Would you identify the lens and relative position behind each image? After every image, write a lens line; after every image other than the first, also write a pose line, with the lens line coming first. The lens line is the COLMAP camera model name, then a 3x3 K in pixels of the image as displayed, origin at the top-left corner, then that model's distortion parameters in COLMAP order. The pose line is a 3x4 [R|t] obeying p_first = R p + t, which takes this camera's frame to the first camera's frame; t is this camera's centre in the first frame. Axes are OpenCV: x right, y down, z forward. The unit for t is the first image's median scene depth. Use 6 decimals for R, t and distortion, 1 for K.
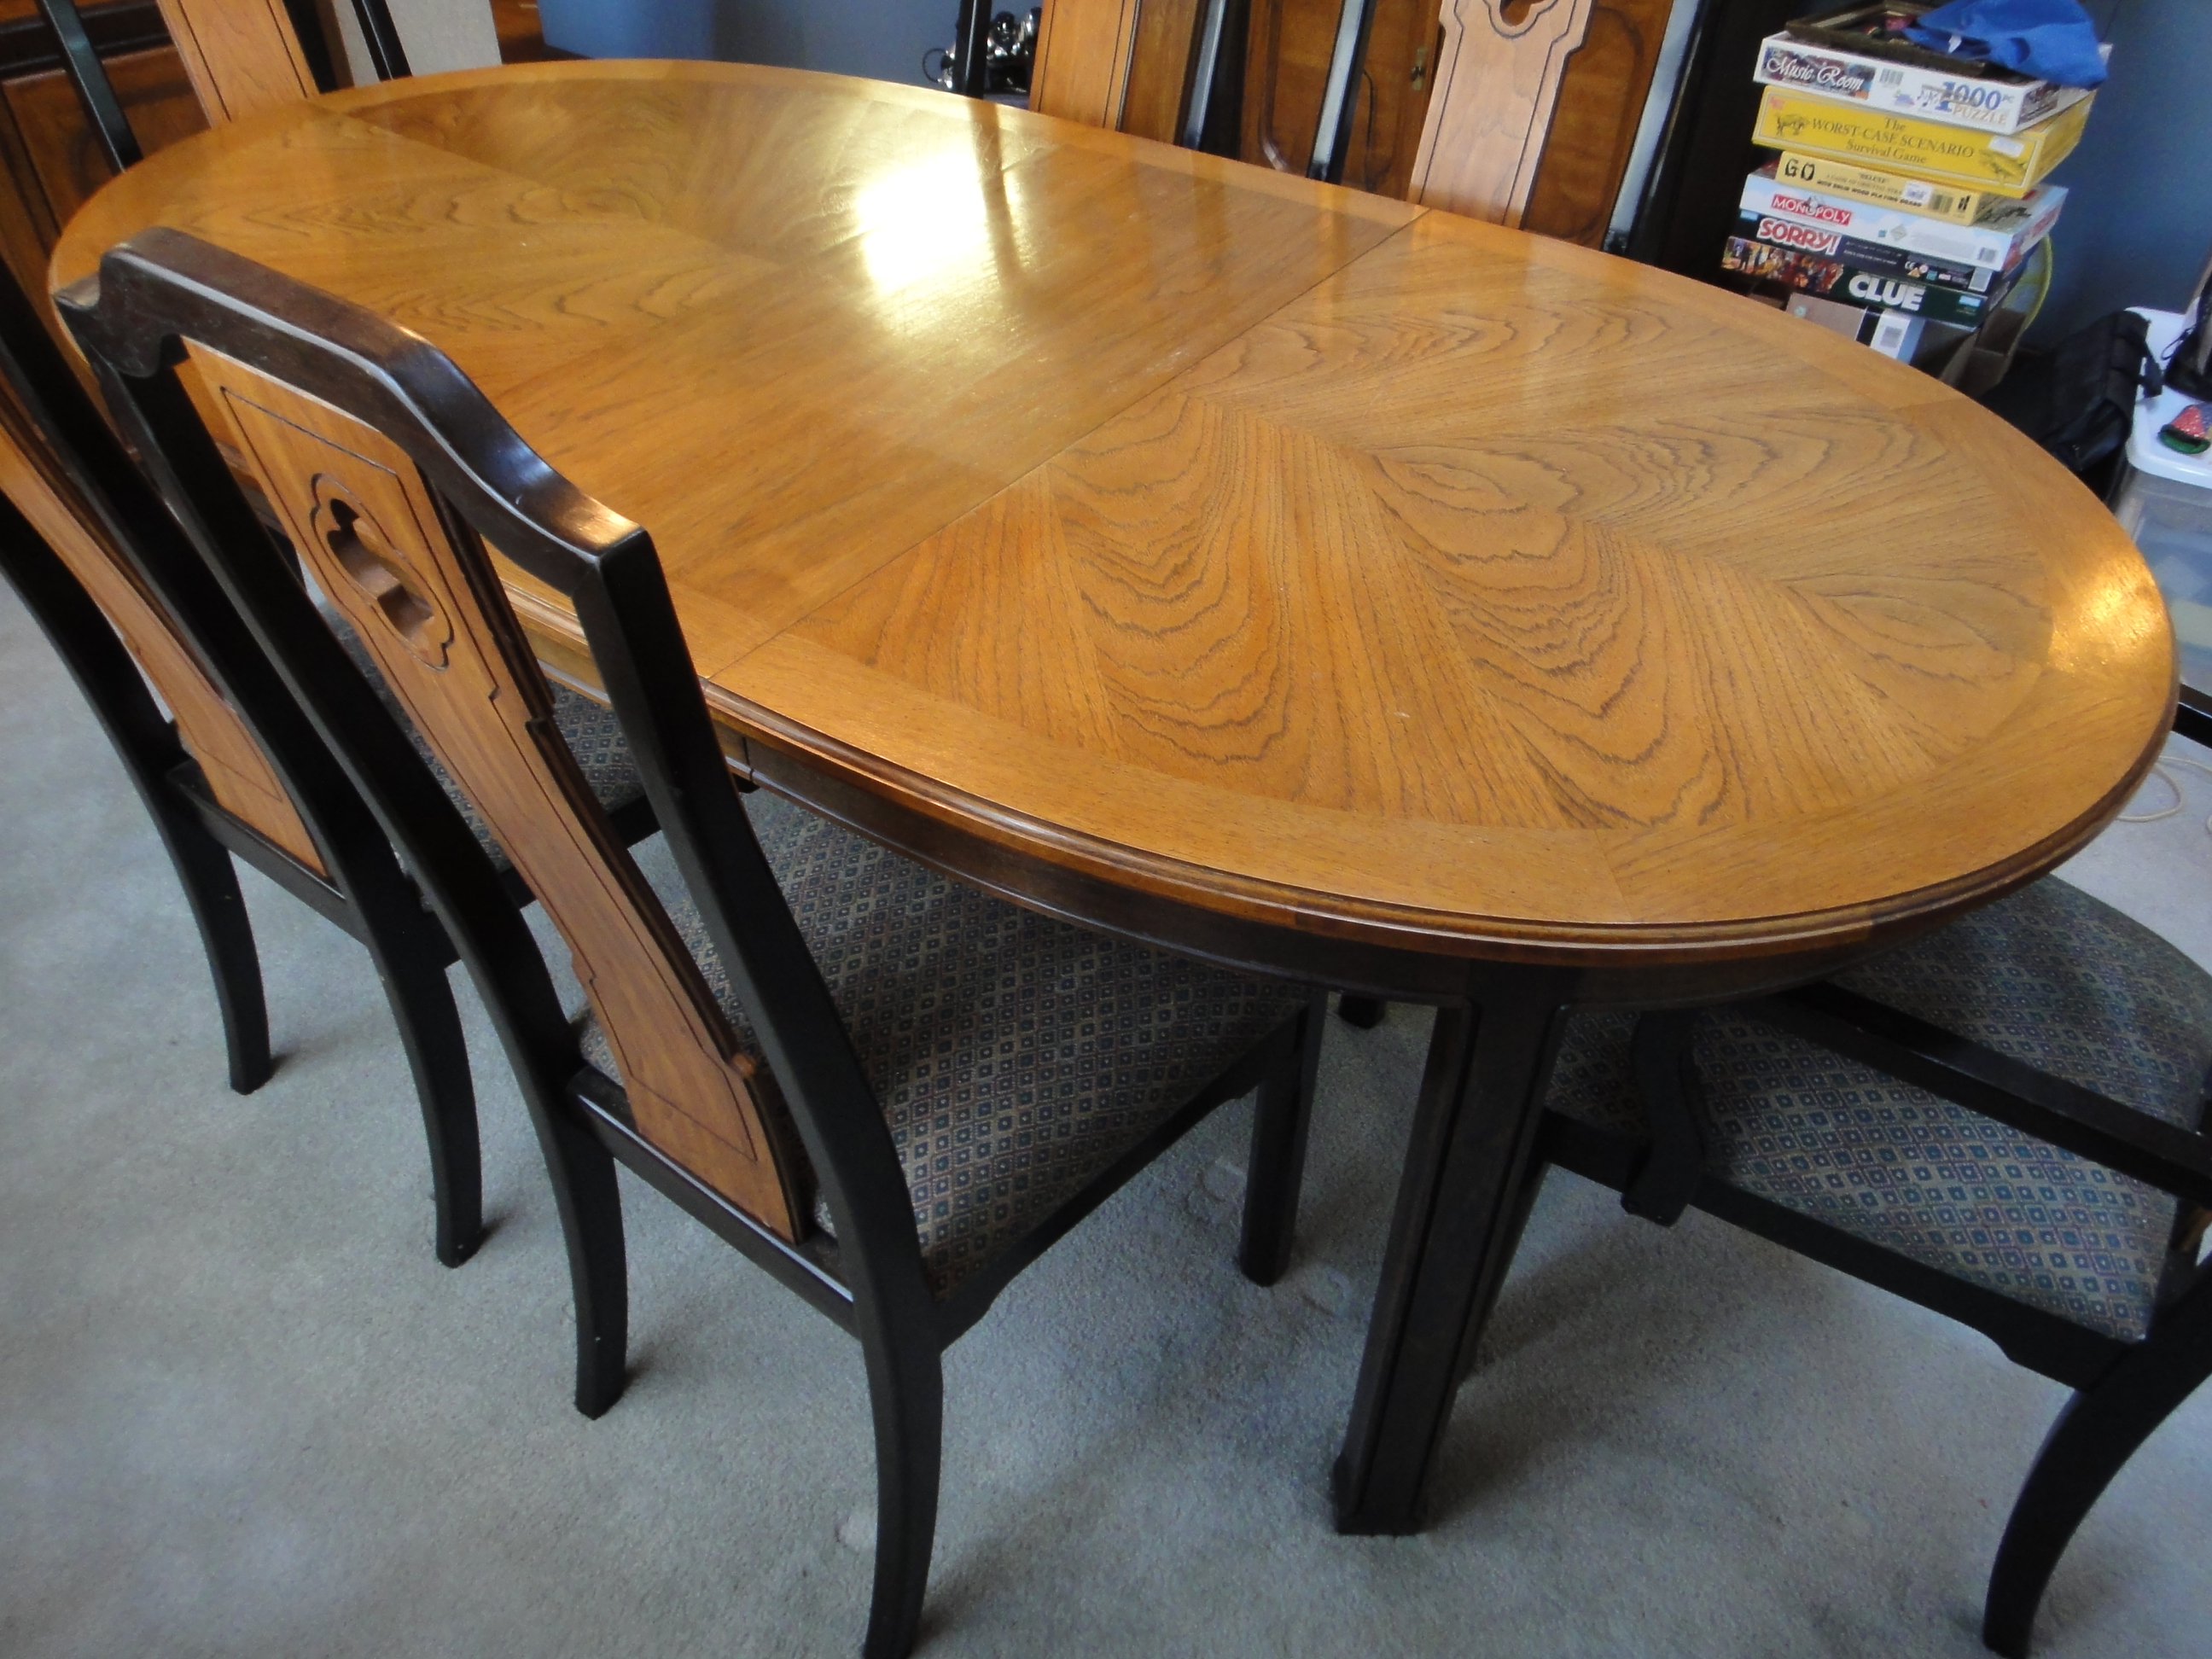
lens RADIAL K [[1579.8, 0, 1102.5], [0, 1579.8, 828.9], [0, 0, 1]] dist [0.011372, -0.005895]
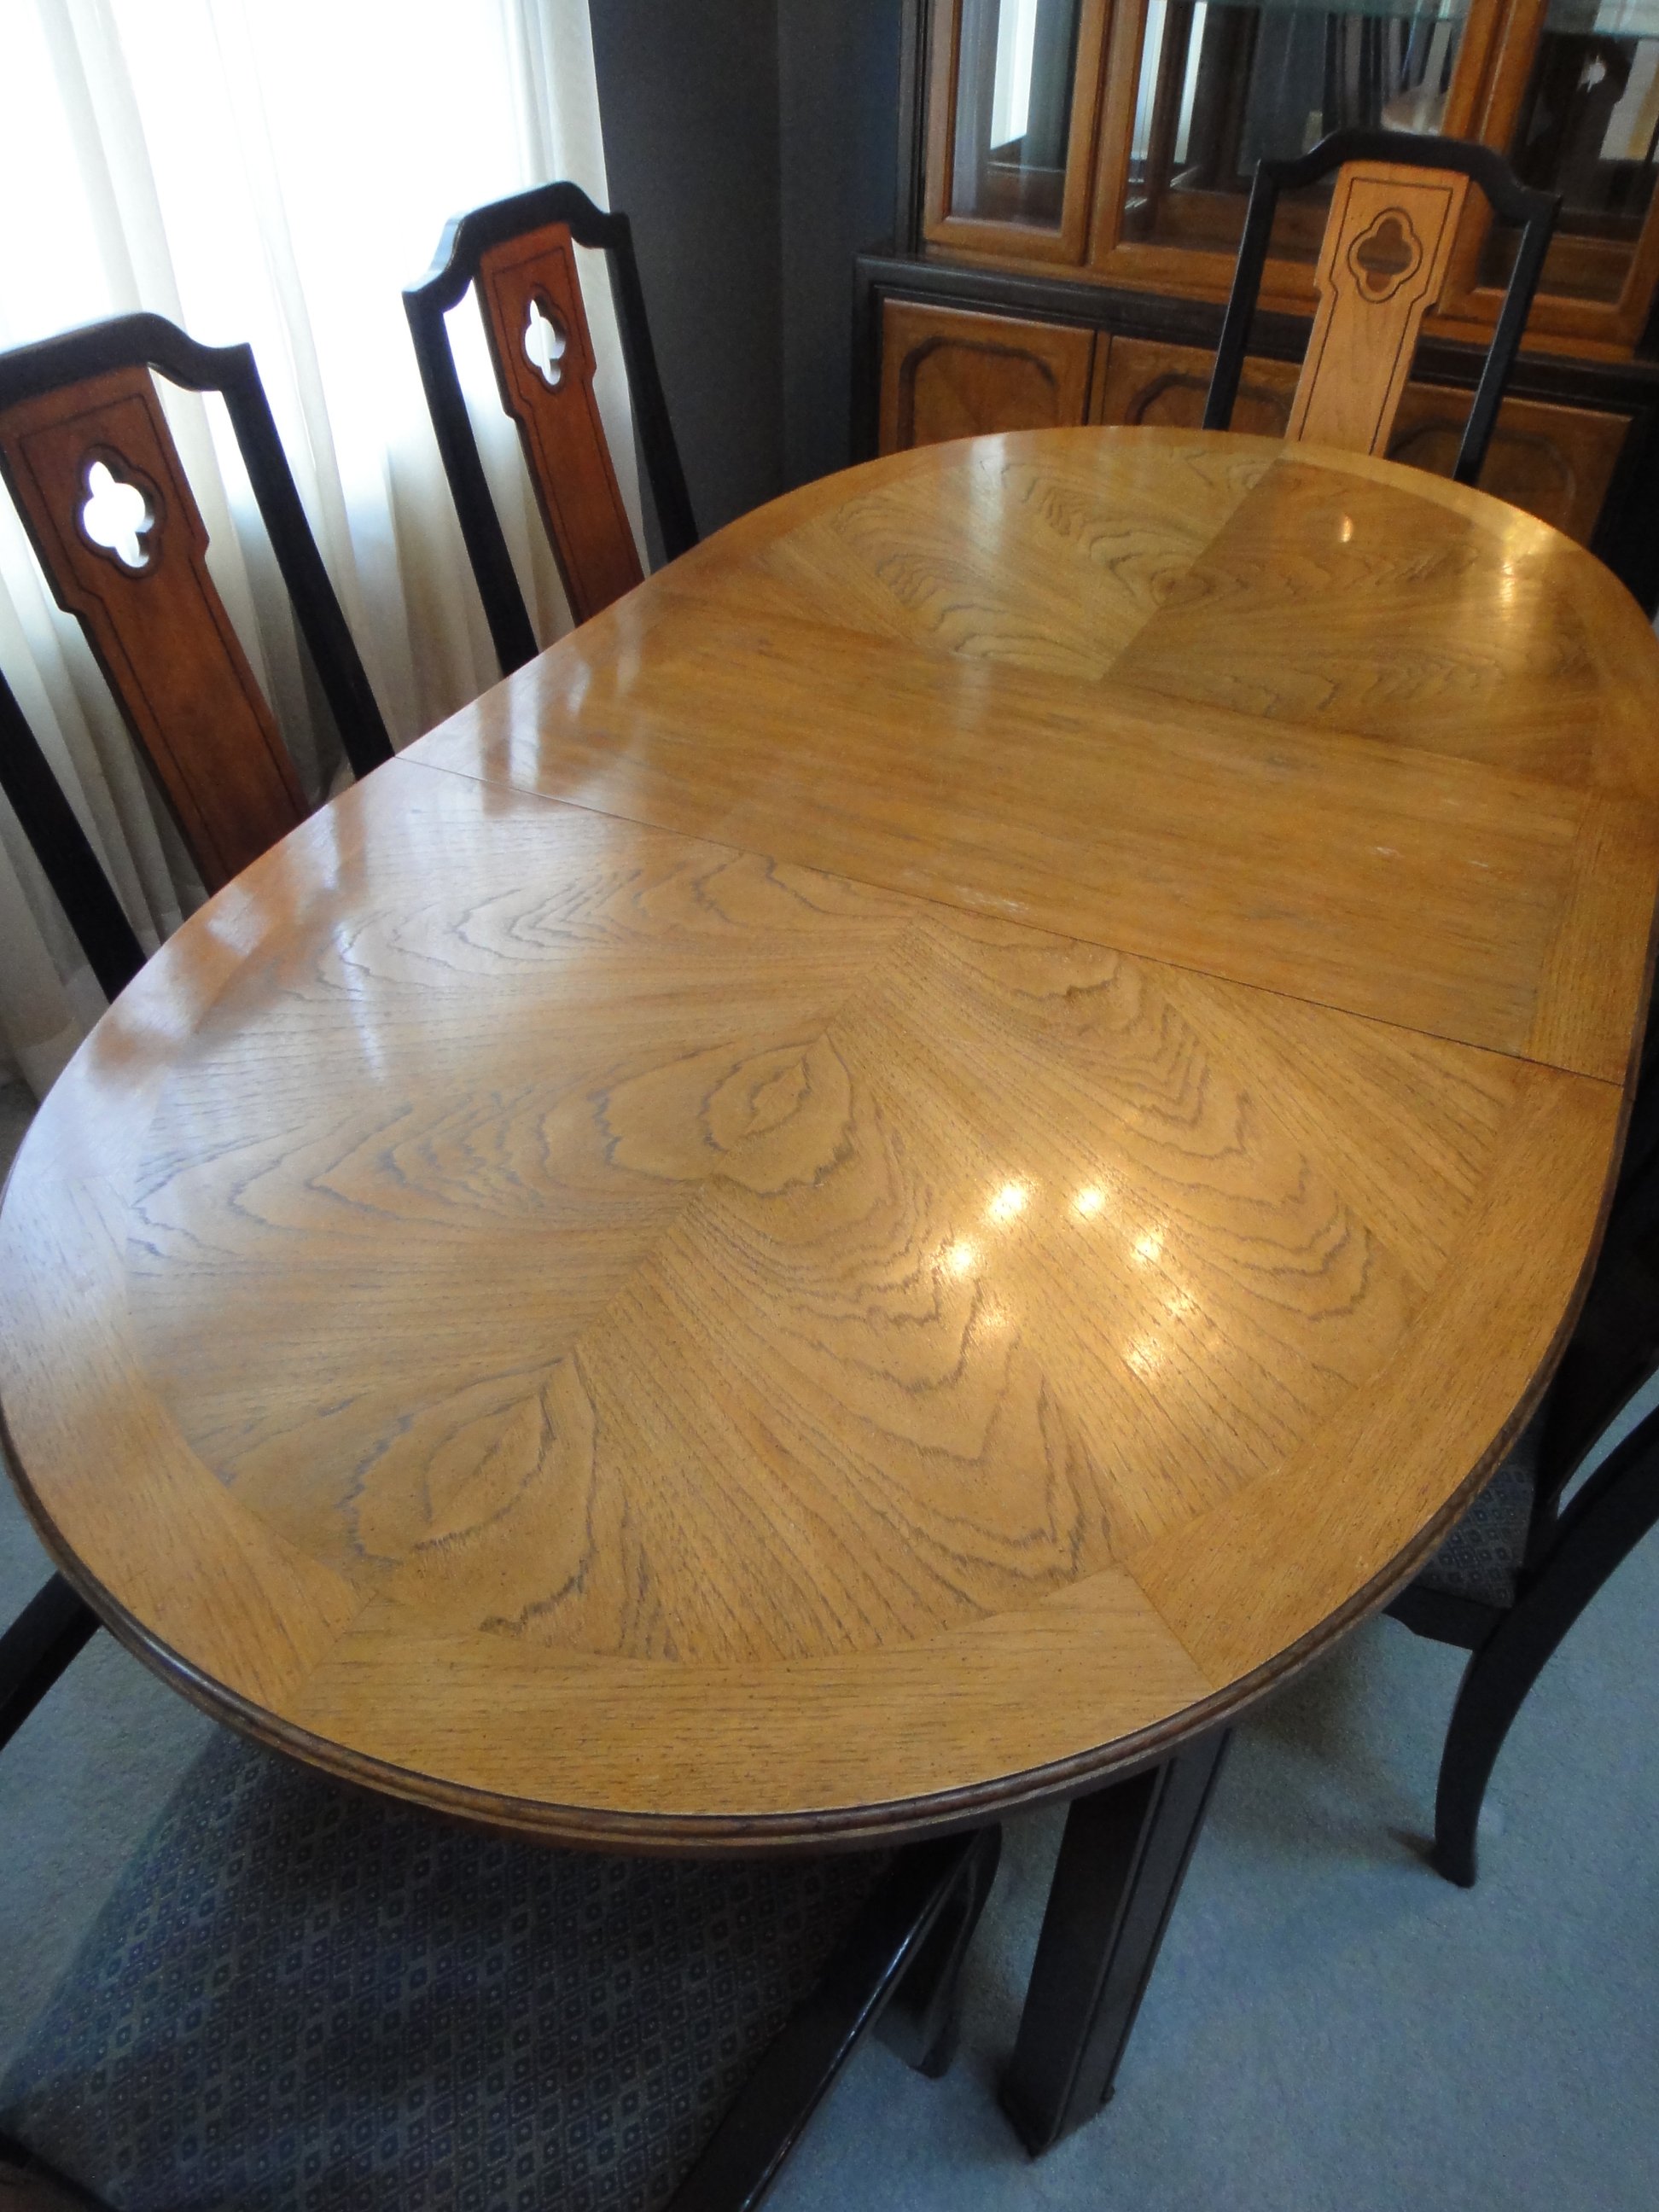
lens RADIAL K [[1579.8, 0, 834.1], [0, 1579.8, 1097.6], [0, 0, 1]] dist [0.011372, -0.005895]
pose [[0.150894, 0.630169, -0.761655, 0.870227], [-0.647711, 0.645077, 0.405396, -0.581625], [0.746794, 0.432160, 0.505506, 0.560365]]
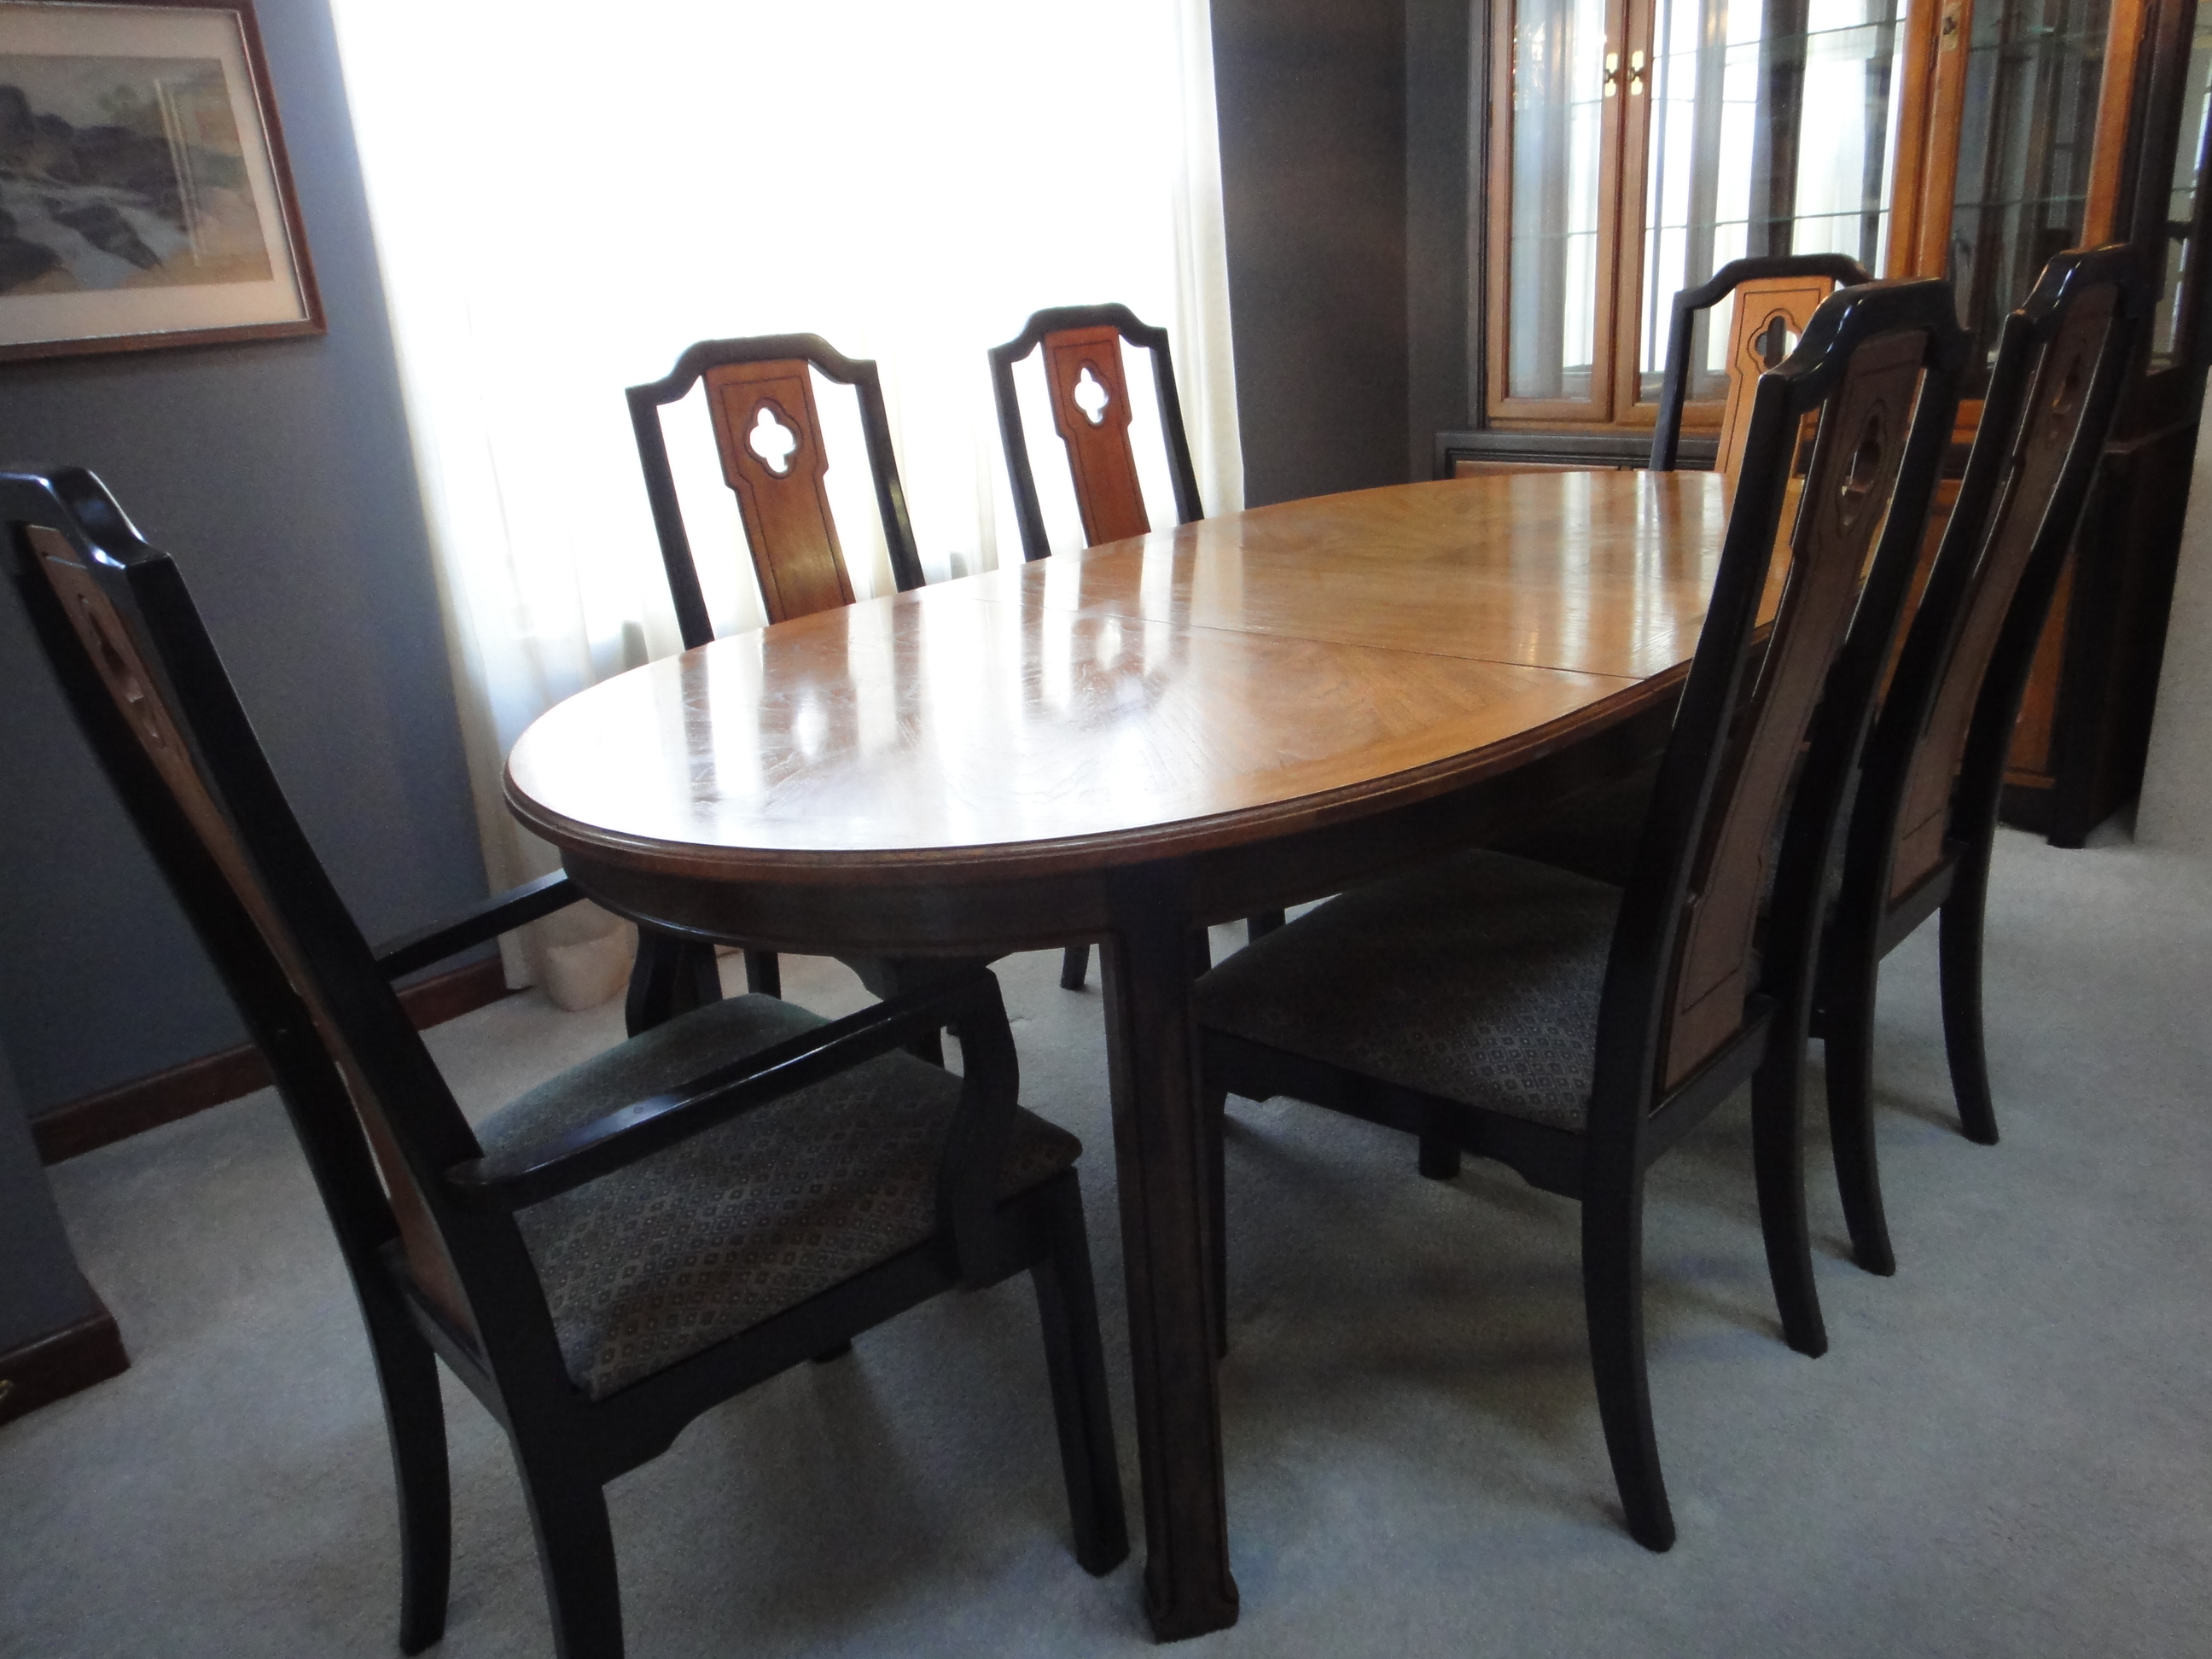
lens RADIAL K [[1579.8, 0, 1094.7], [0, 1579.8, 838.4], [0, 0, 1]] dist [0.011372, -0.005895]
pose [[-0.167420, 0.335043, -0.927209, 1.435730], [-0.590813, 0.718804, 0.366416, -0.619657], [0.789247, 0.609152, 0.077606, 0.984650]]
